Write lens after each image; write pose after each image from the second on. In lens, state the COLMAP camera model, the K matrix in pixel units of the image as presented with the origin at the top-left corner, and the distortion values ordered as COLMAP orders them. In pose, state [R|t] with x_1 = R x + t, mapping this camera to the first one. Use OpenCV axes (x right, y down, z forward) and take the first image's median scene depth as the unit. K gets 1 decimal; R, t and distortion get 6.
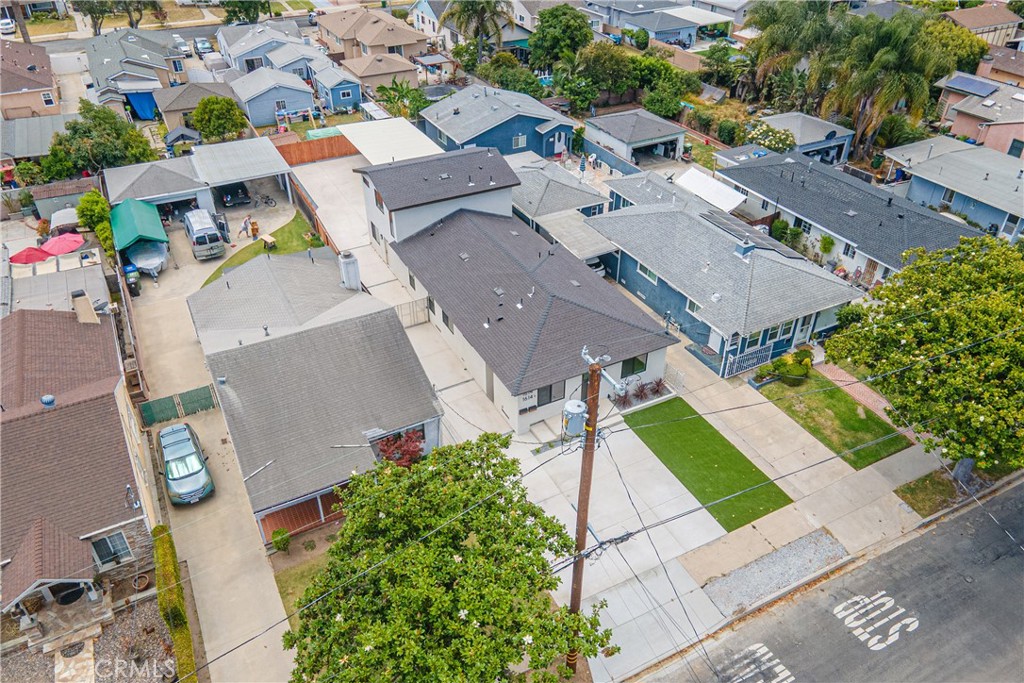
lens RADIAL K [[746.8, 0, 509.2], [0, 746.8, 345.1], [0, 0, 1]] dist [0.004701, 0.068481]
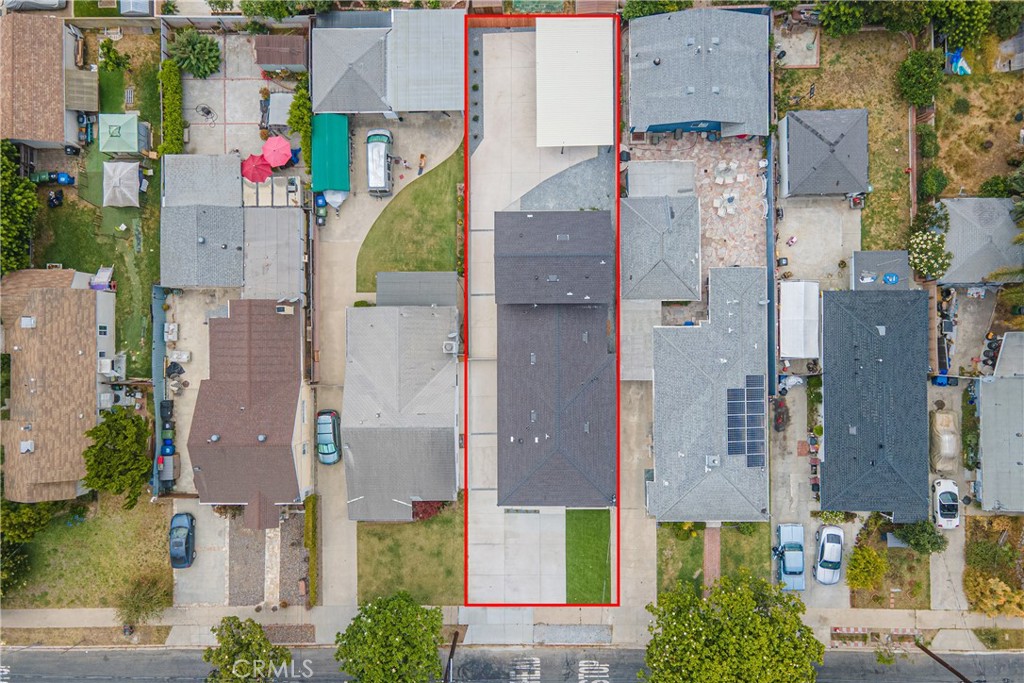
lens RADIAL K [[746.8, 0, 509.2], [0, 746.8, 345.1], [0, 0, 1]] dist [0.004701, 0.068481]
pose [[0.891036, 0.453506, -0.019689, -0.098913], [-0.250441, 0.527310, 0.811926, -1.454555], [0.378595, -0.718524, 0.583429, 0.248198]]
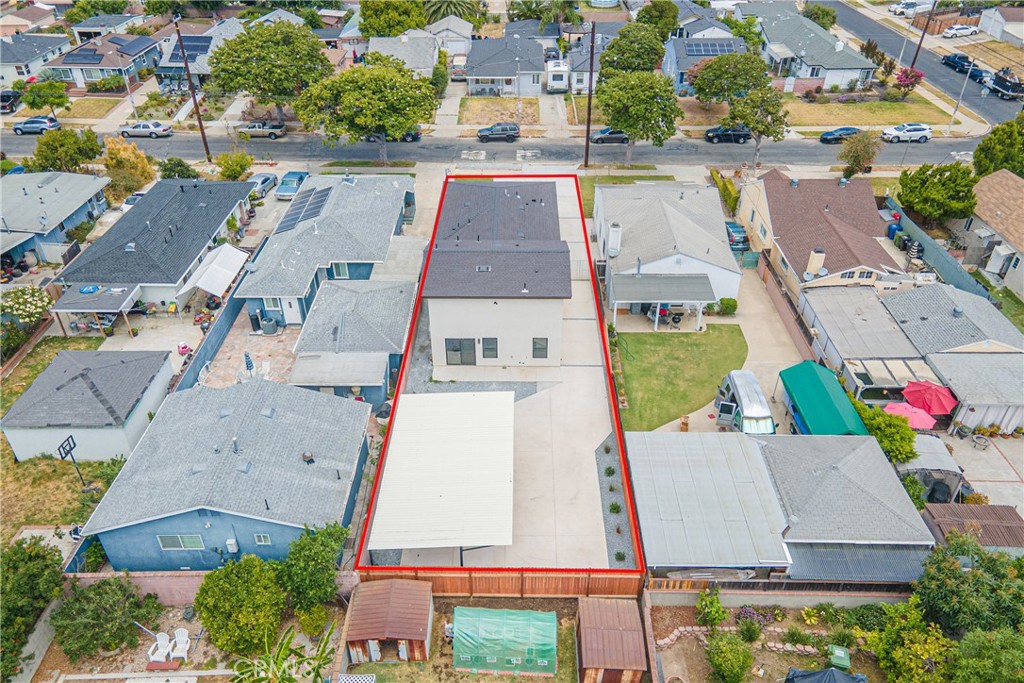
lens RADIAL K [[746.8, 0, 509.2], [0, 746.8, 345.1], [0, 0, 1]] dist [0.004701, 0.068481]
pose [[-0.882872, -0.270421, 0.383939, -0.671493], [0.273528, 0.368456, 0.888495, -1.373009], [-0.381732, 0.889445, -0.251332, 1.756264]]
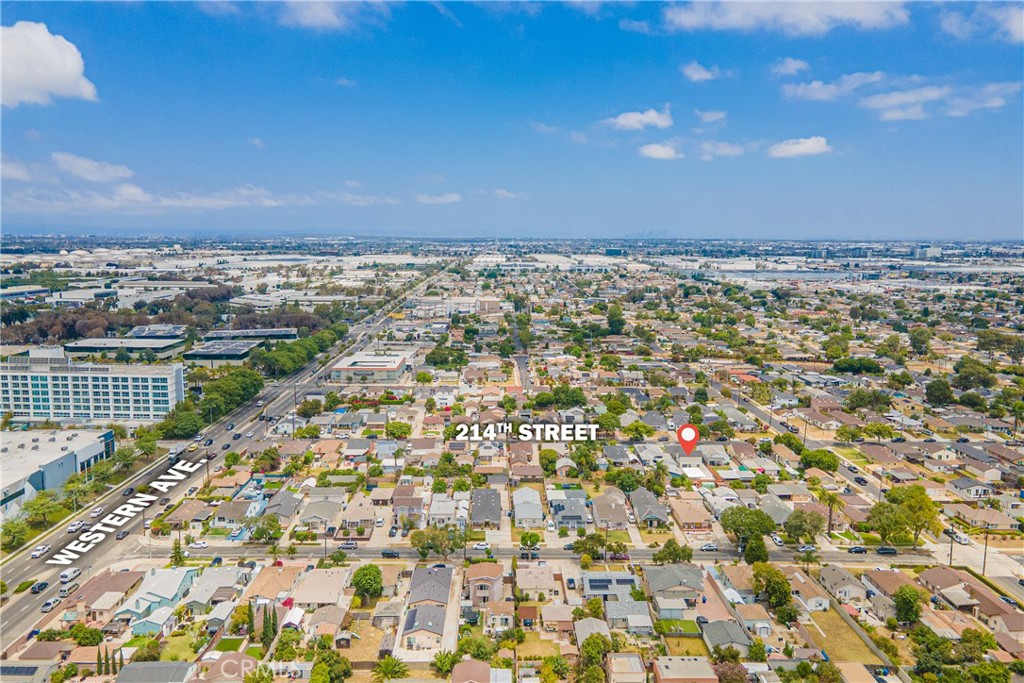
lens RADIAL K [[746.8, 0, 509.2], [0, 746.8, 345.1], [0, 0, 1]] dist [0.004701, 0.068481]
pose [[-0.895561, -0.074009, 0.438740, -1.748275], [0.250980, 0.730192, 0.635475, -6.414800], [-0.367396, 0.679222, -0.635357, 6.095011]]
